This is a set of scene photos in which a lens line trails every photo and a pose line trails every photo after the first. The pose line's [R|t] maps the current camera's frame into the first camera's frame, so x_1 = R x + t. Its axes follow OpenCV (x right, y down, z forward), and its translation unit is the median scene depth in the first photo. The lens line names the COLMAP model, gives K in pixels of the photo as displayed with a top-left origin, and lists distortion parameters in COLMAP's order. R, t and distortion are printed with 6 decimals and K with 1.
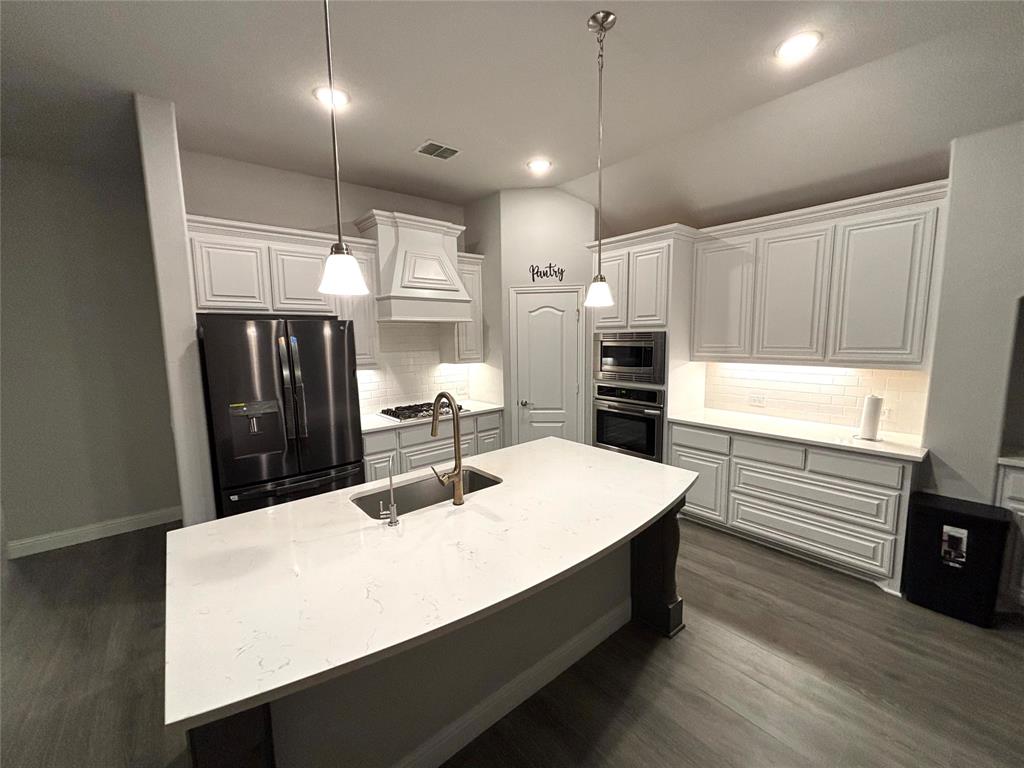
lens RADIAL K [[410.0, 0, 512.0], [0, 410.0, 384.0], [0, 0, 1]] dist [0.000845, 0.000235]
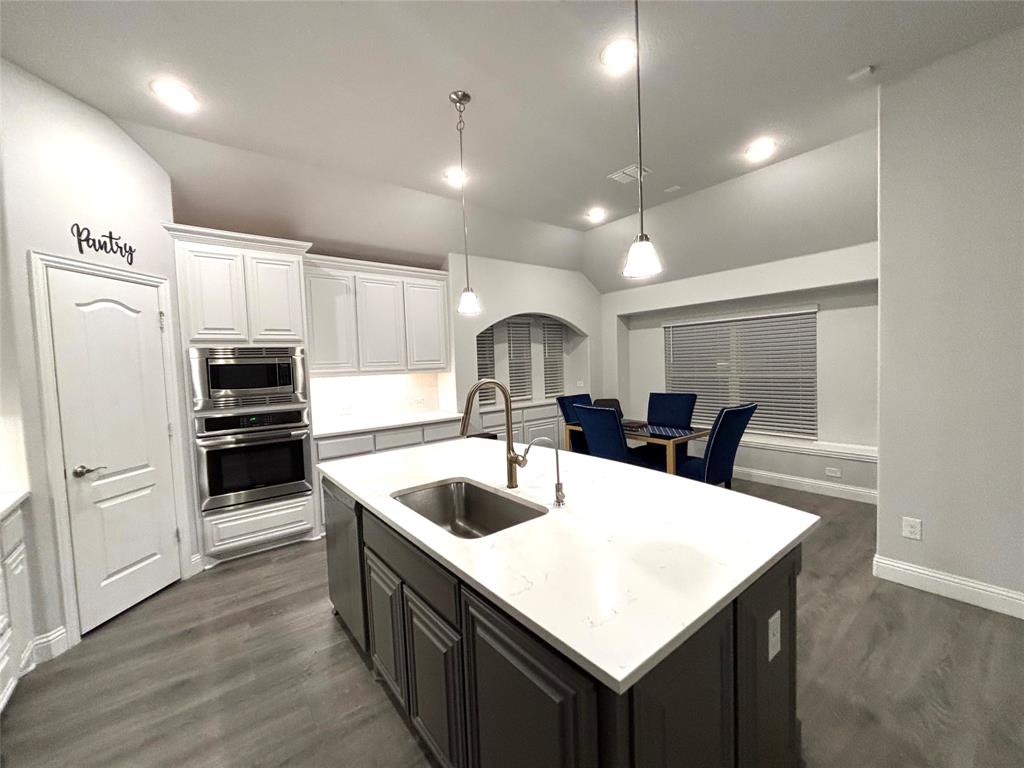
lens RADIAL K [[412.6, 0, 512.0], [0, 412.6, 384.0], [0, 0, 1]] dist [0.001778, 0.000152]
pose [[0.023594, -0.034764, 0.999117, -0.557689], [0.158361, 0.986907, 0.030600, 0.006977], [-0.987099, 0.157500, 0.028791, 0.459000]]
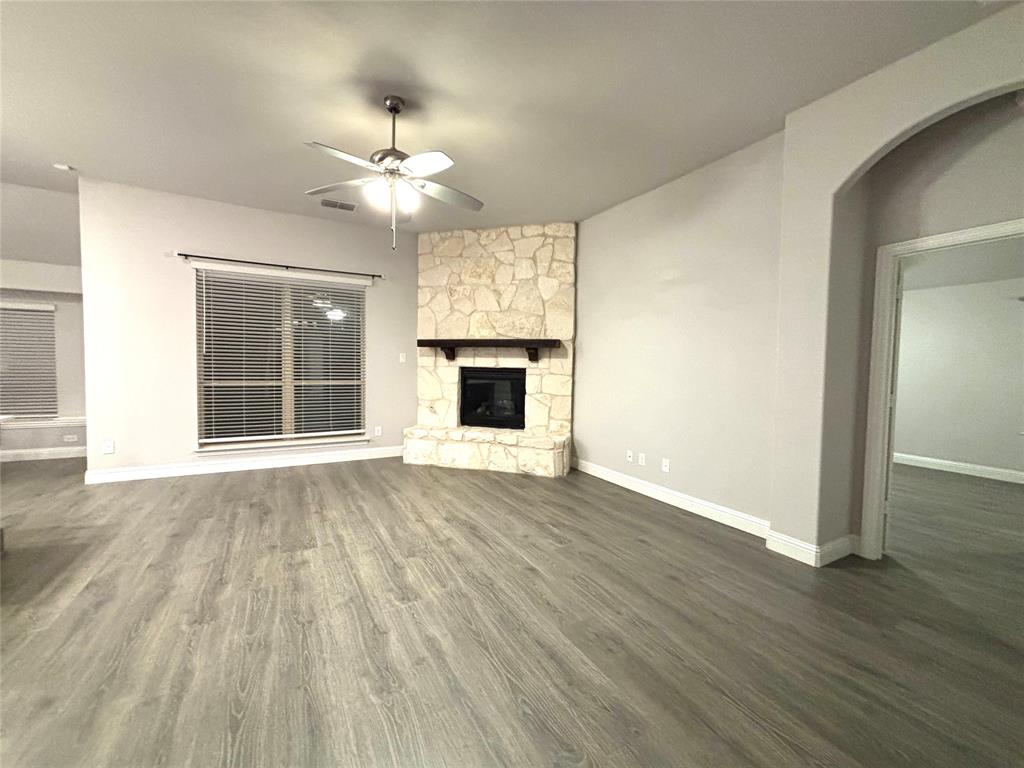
lens RADIAL K [[415.1, 0, 513.9], [0, 415.1, 384.6], [0, 0, 1]] dist [0.004055, -0.000058]
pose [[-0.983342, -0.011773, 0.181385, -1.178470], [0.018201, 0.986507, 0.162704, 0.023746], [-0.180853, 0.163295, -0.969859, 0.755478]]
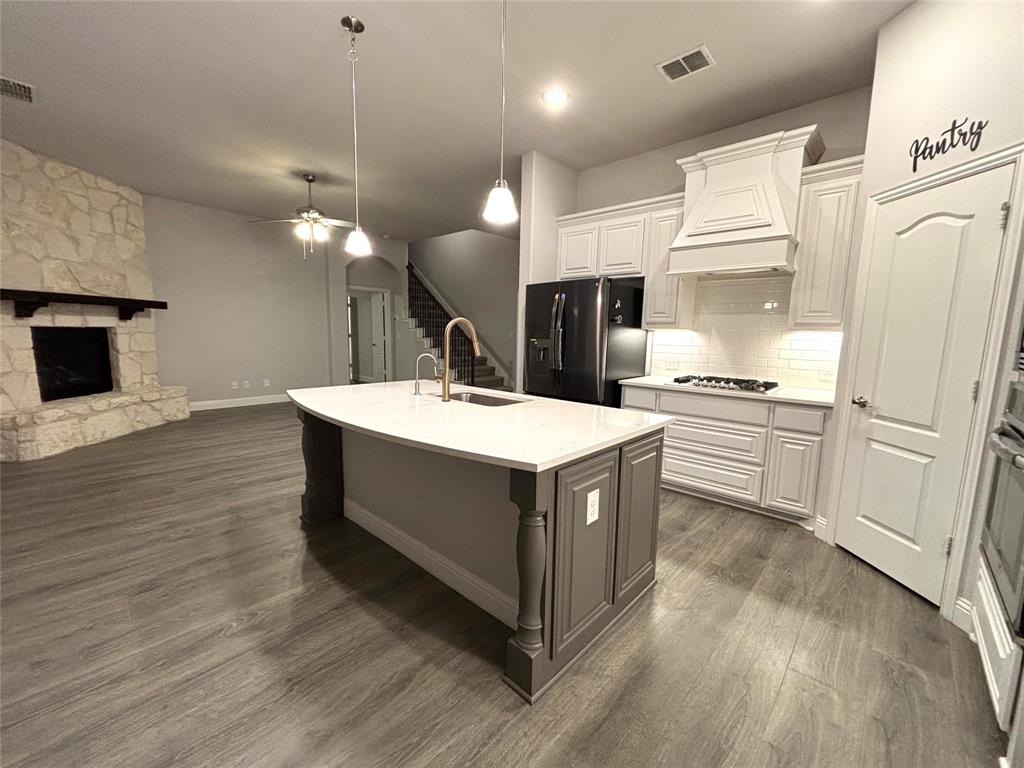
lens RADIAL K [[412.6, 0, 512.0], [0, 412.6, 384.0], [0, 0, 1]] dist [0.001778, 0.000152]
pose [[0.125098, 0.146718, -0.981236, 0.588432], [-0.141825, 0.981493, 0.128675, 0.019215], [0.981955, 0.123067, 0.143591, 0.498831]]
